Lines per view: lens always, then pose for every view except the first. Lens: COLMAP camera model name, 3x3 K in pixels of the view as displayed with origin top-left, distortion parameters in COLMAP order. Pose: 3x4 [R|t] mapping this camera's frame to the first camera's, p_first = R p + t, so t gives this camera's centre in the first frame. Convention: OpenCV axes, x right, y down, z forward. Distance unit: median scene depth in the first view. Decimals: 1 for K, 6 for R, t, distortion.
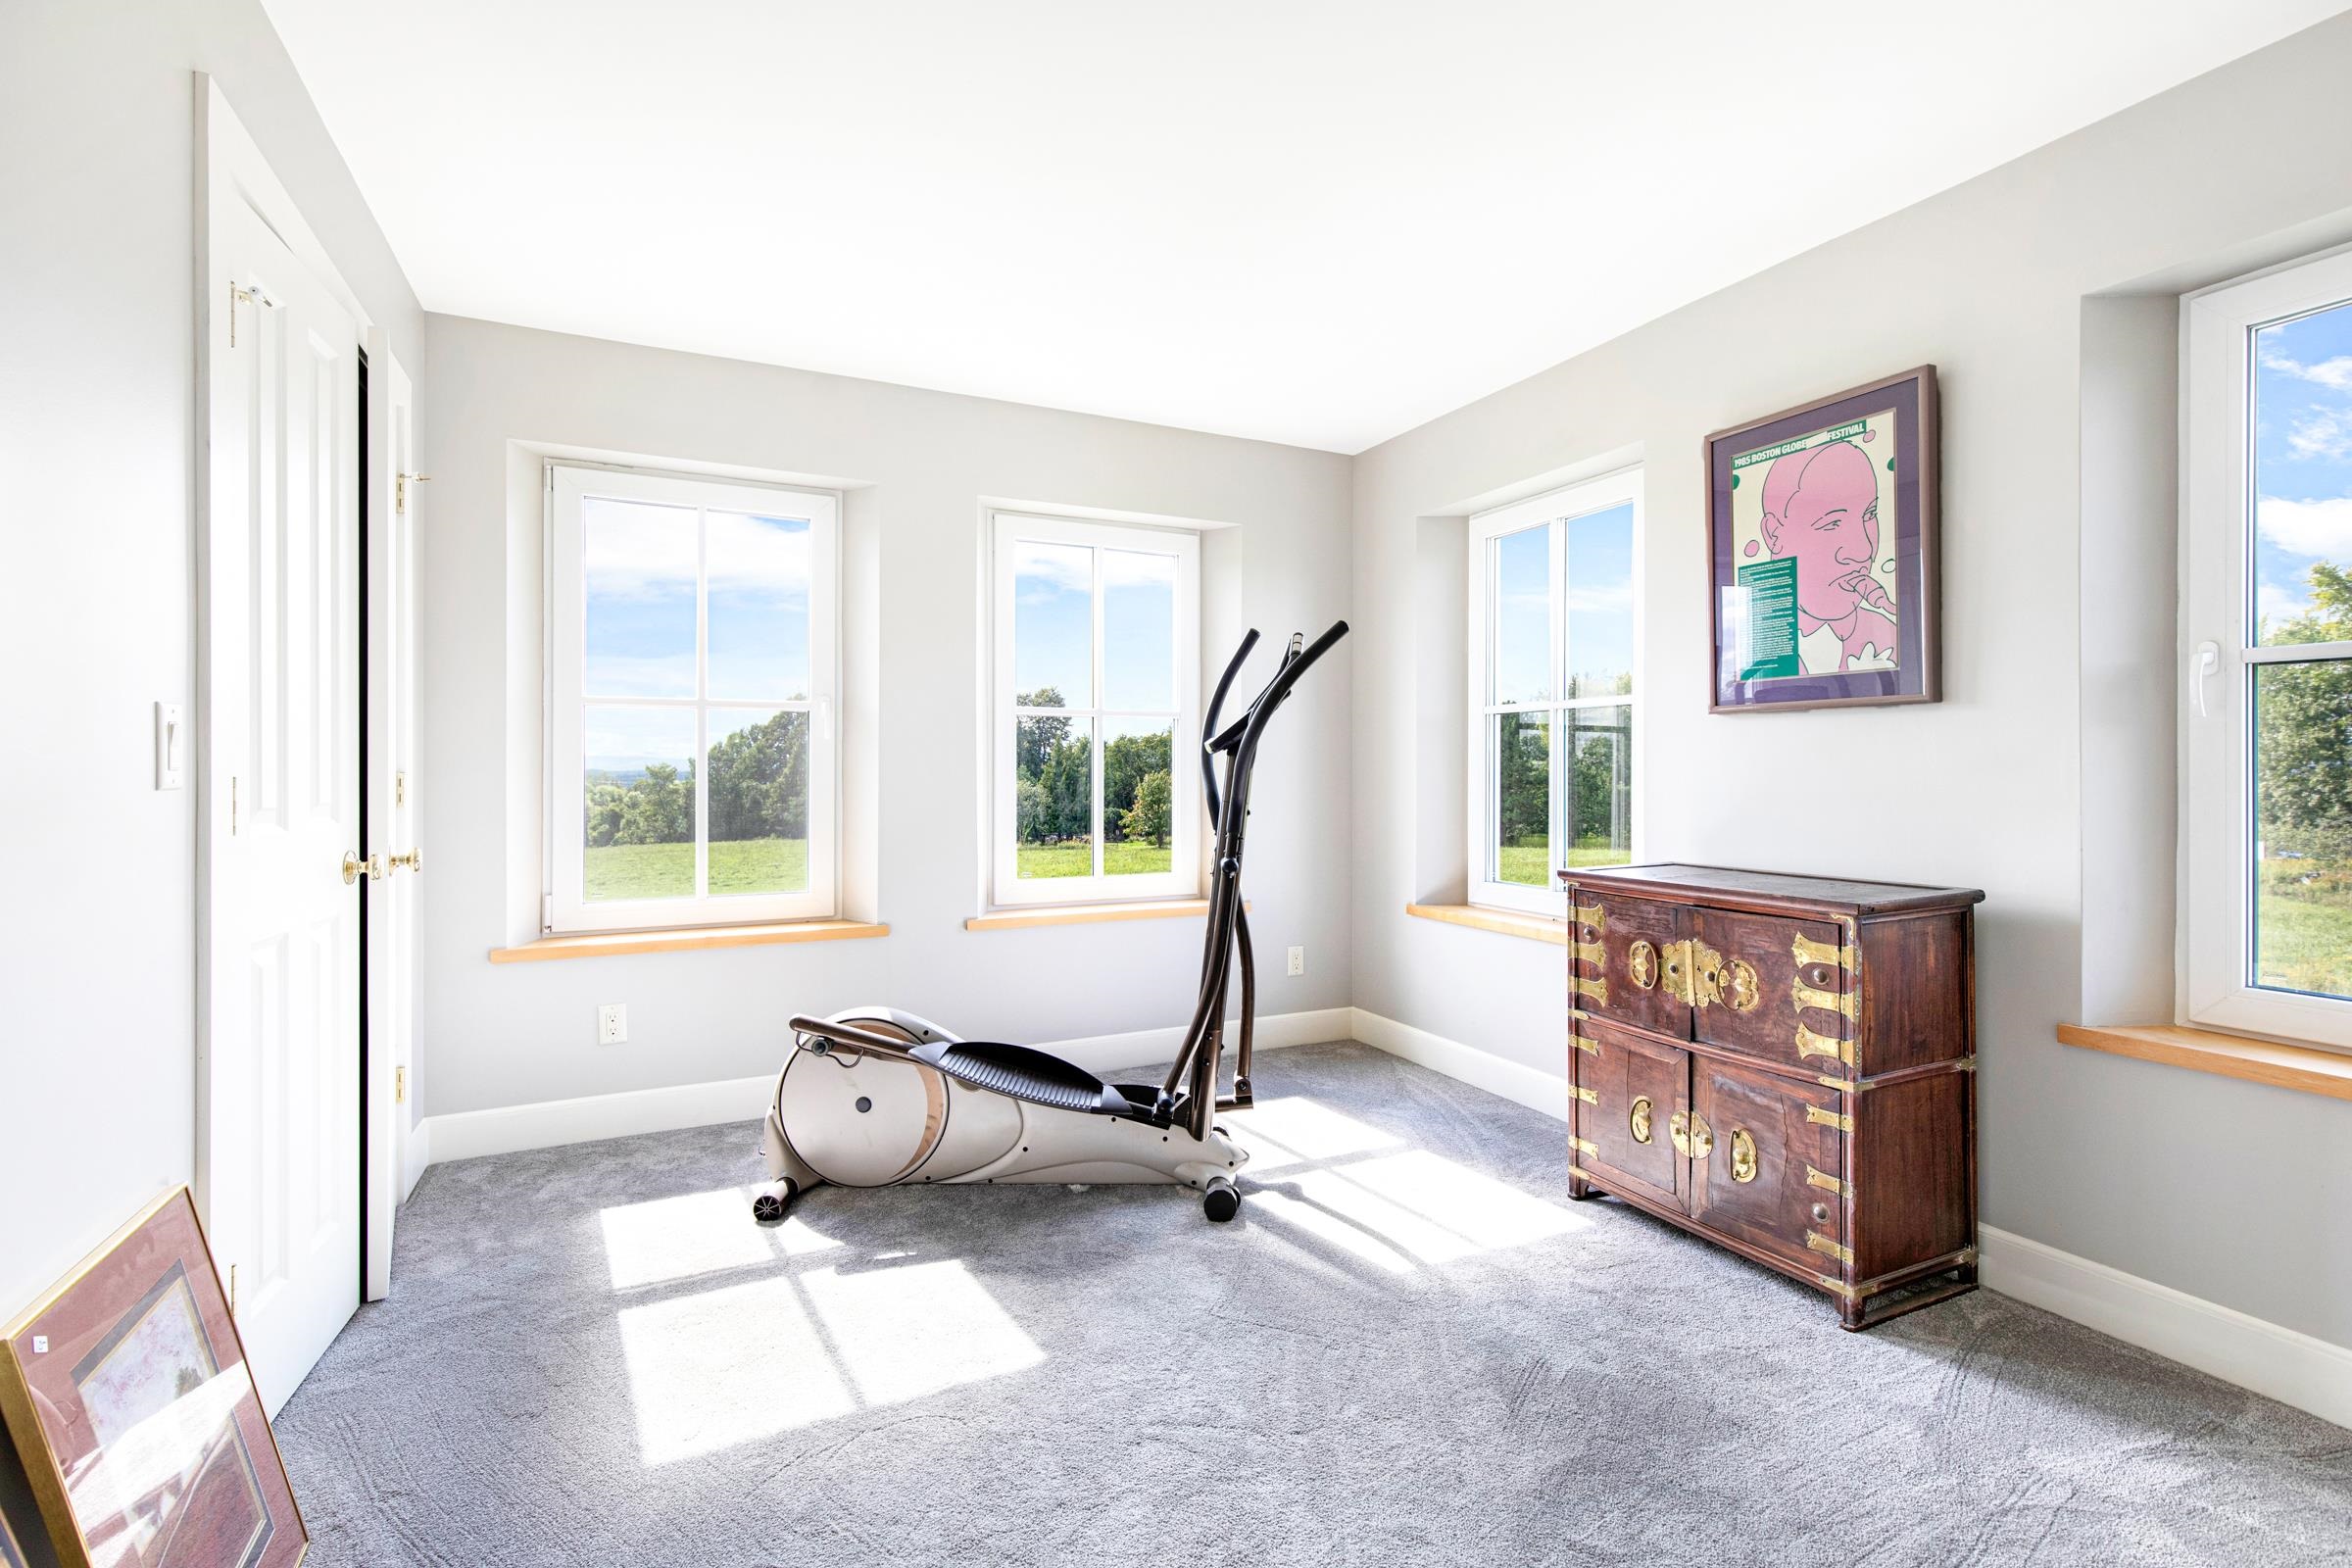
lens RADIAL K [[1115.0, 0, 1217.3], [0, 1115.0, 773.8], [0, 0, 1]] dist [0.029375, -0.000001]
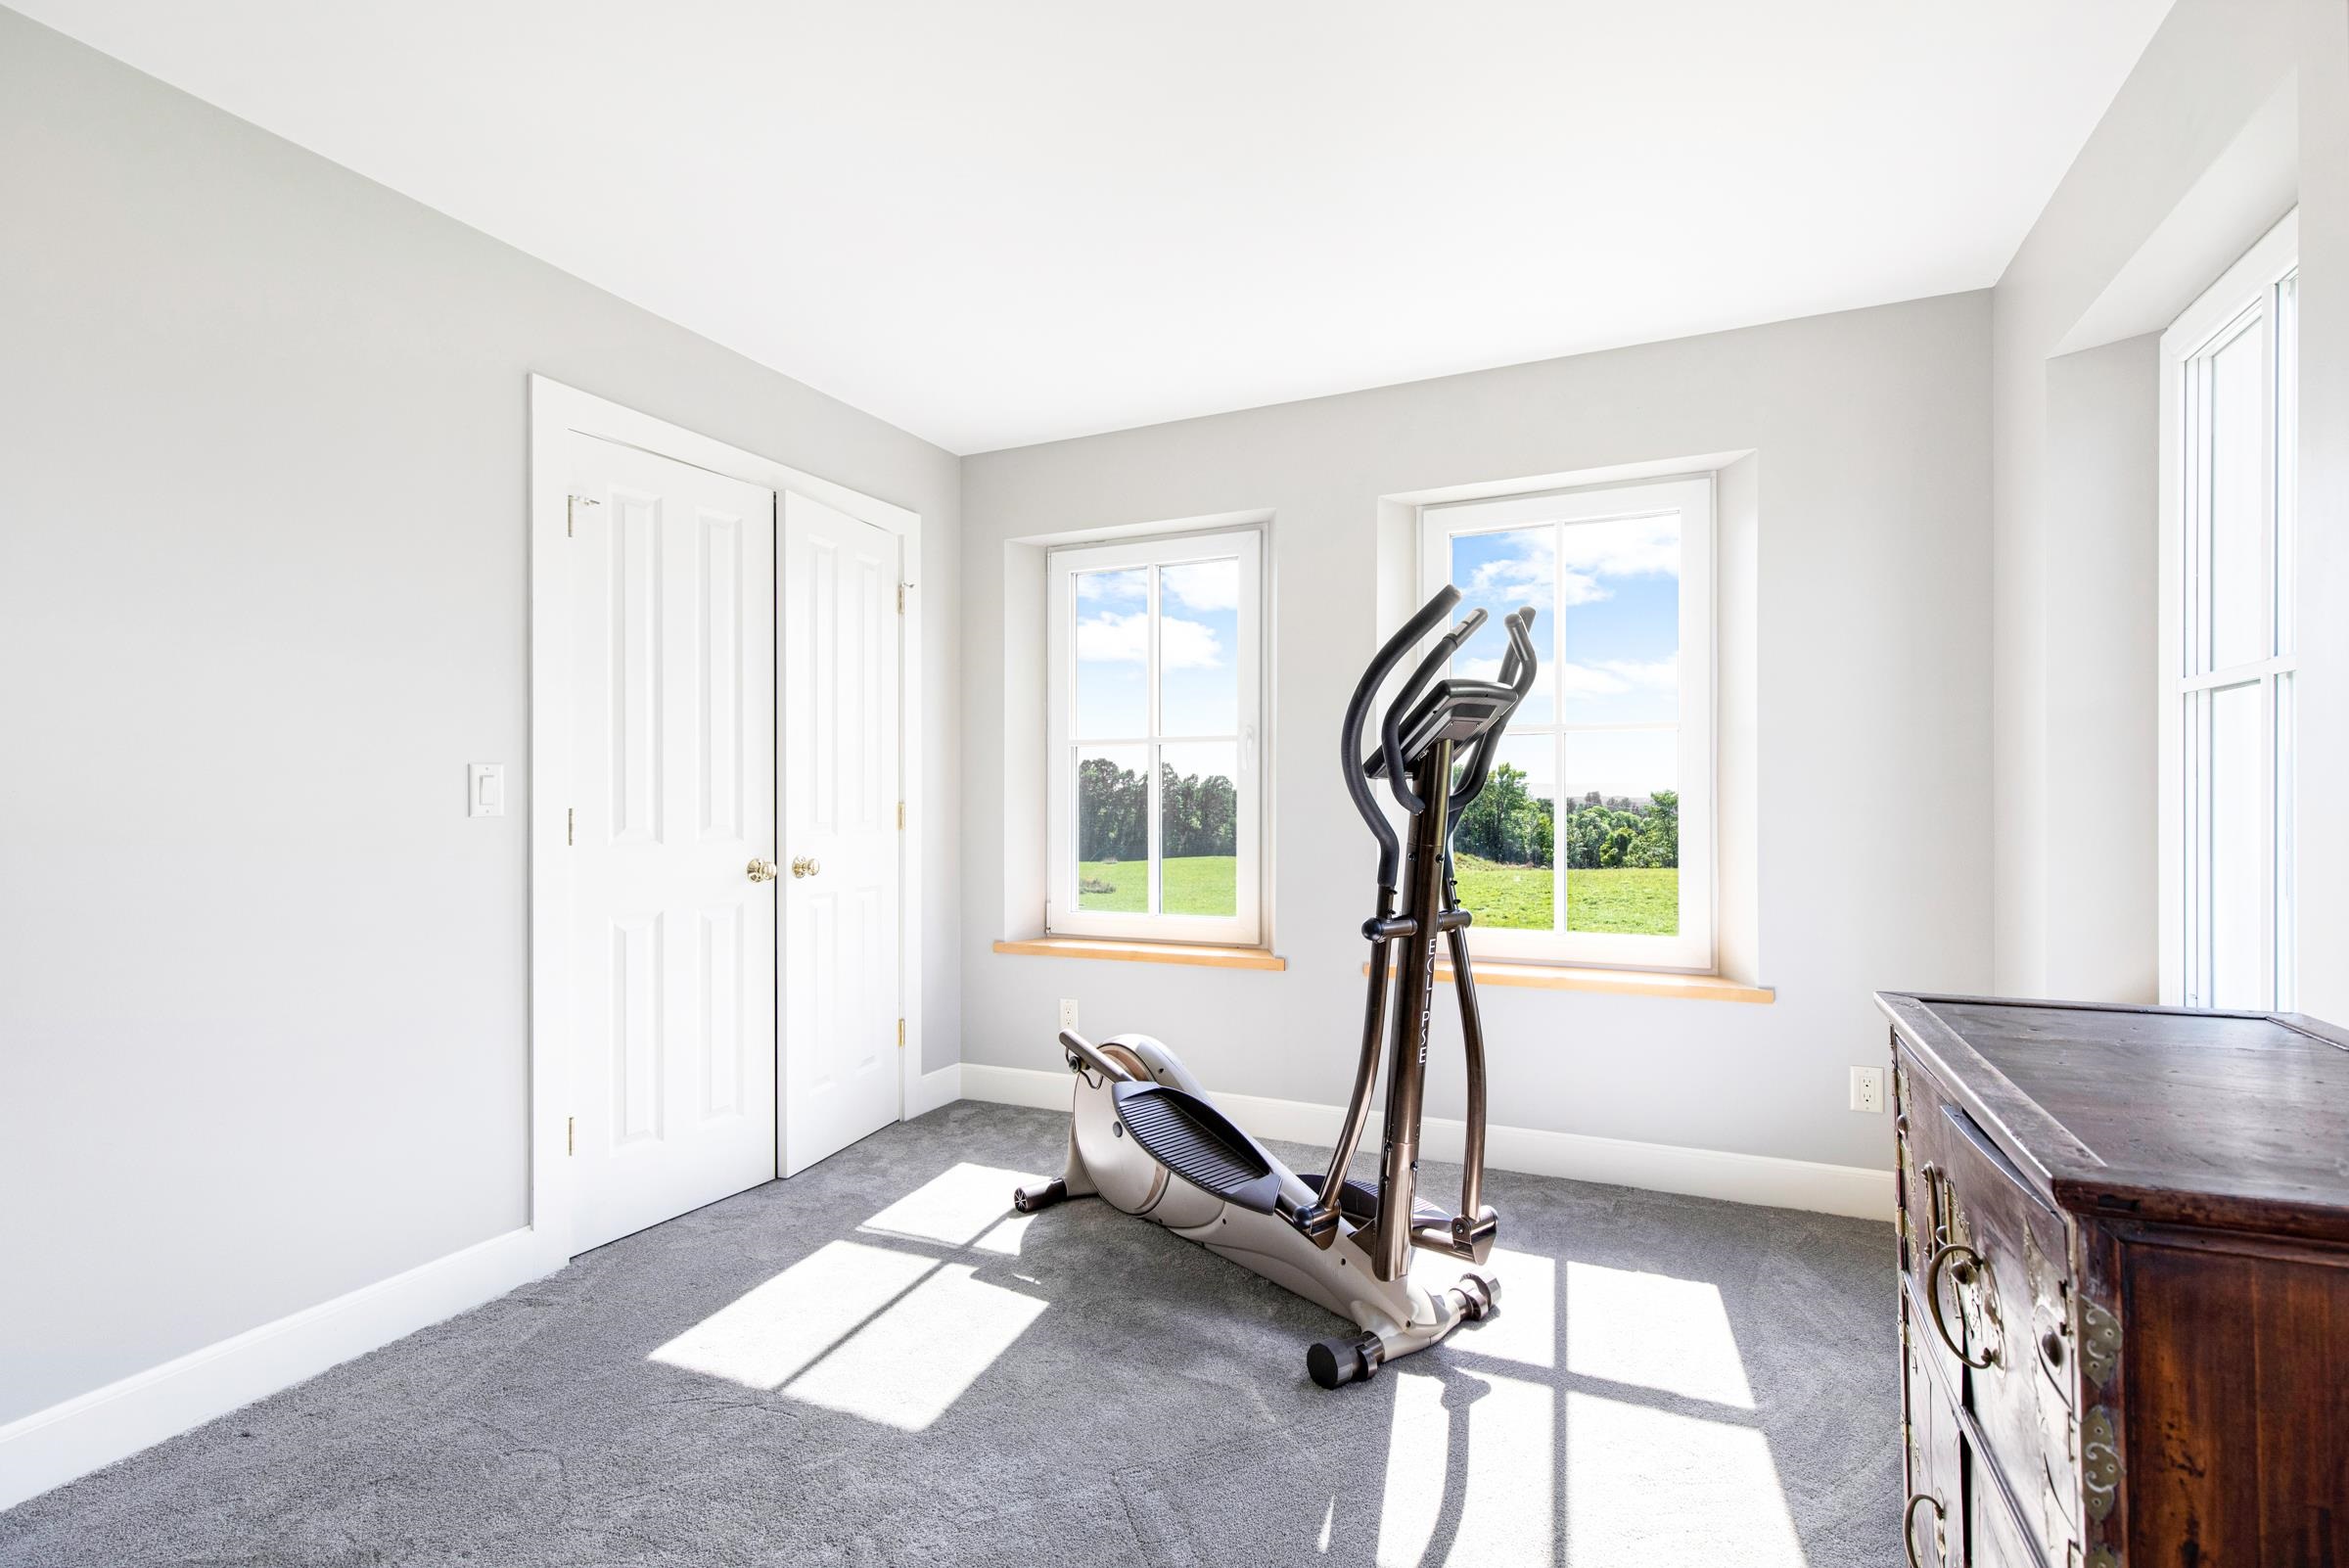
lens RADIAL K [[1113.6, 0, 1174.5], [0, 1113.6, 792.5], [0, 0, 1]] dist [0.029375, -0.000001]
pose [[0.622194, -0.004901, -0.782848, 0.507784], [-0.000225, 0.999979, -0.006439, -0.005067], [0.782863, 0.004183, 0.622180, 0.401789]]
